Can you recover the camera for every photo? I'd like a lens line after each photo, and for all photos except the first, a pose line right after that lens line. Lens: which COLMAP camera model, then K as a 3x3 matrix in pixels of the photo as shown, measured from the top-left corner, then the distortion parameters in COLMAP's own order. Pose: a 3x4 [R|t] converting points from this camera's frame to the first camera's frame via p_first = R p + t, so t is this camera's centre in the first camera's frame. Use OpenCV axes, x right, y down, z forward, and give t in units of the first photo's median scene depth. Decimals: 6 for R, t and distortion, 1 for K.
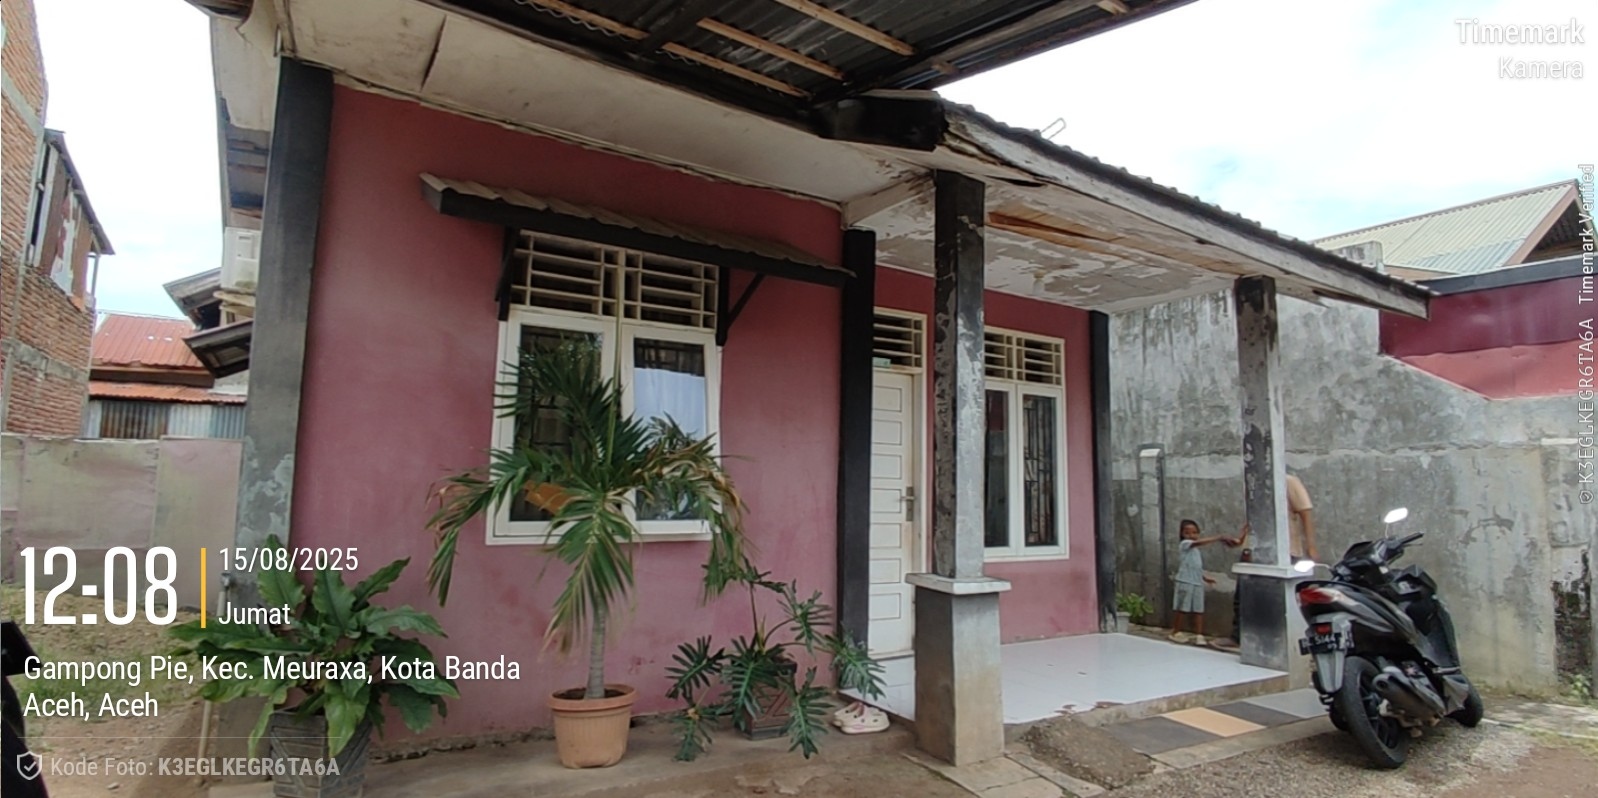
lens RADIAL K [[815.3, 0, 804.0], [0, 815.3, 385.5], [0, 0, 1]] dist [-0.010464, 0.000148]
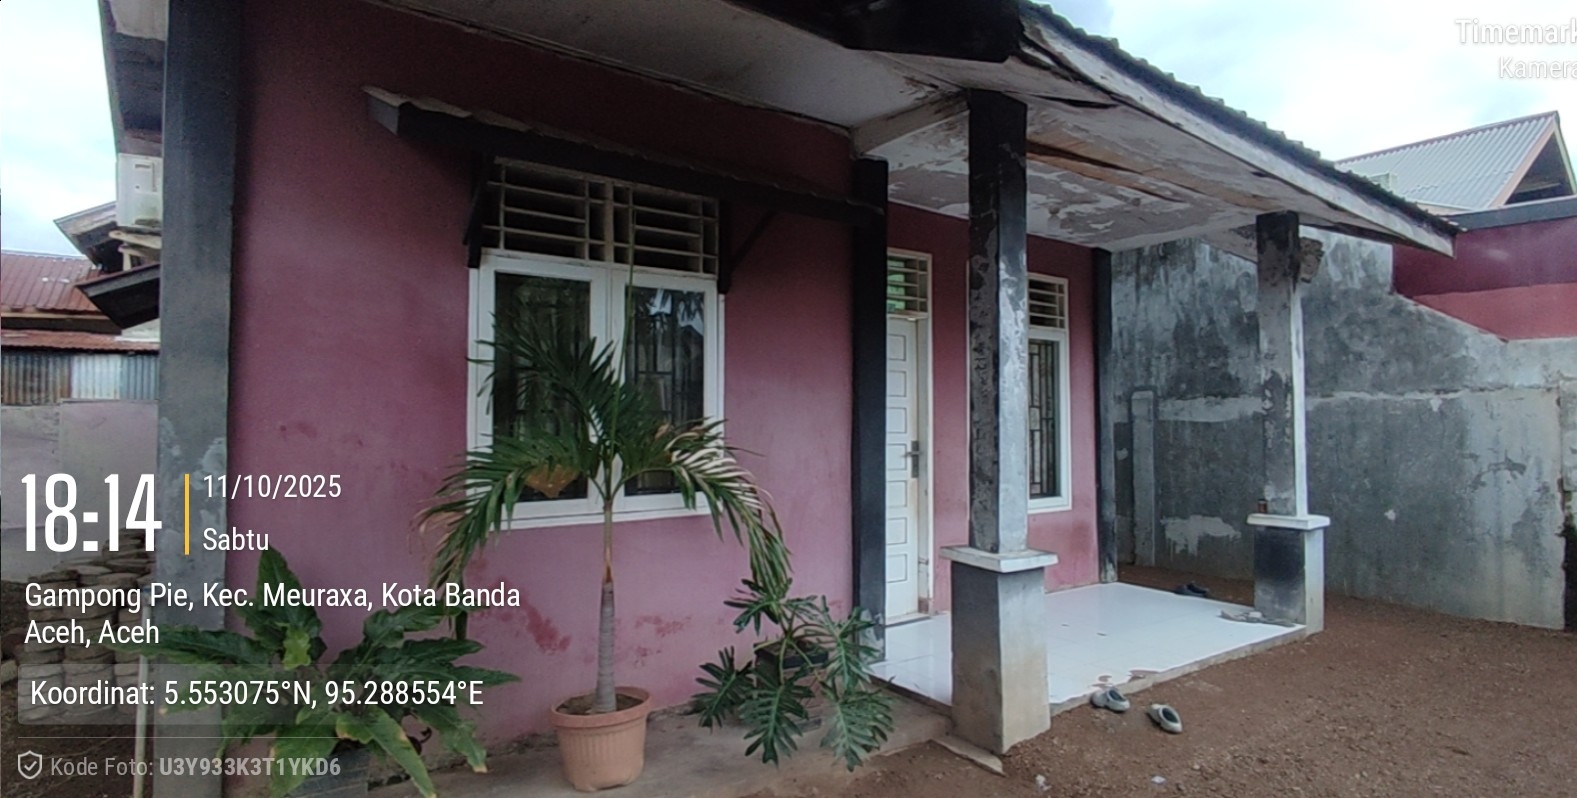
lens RADIAL K [[814.2, 0, 802.4], [0, 814.2, 391.1], [0, 0, 1]] dist [-0.007186, -0.003374]
pose [[0.997650, -0.015107, 0.066823, -0.074734], [0.009145, 0.996021, 0.088647, -0.020345], [-0.067896, -0.087828, 0.993819, 0.112008]]
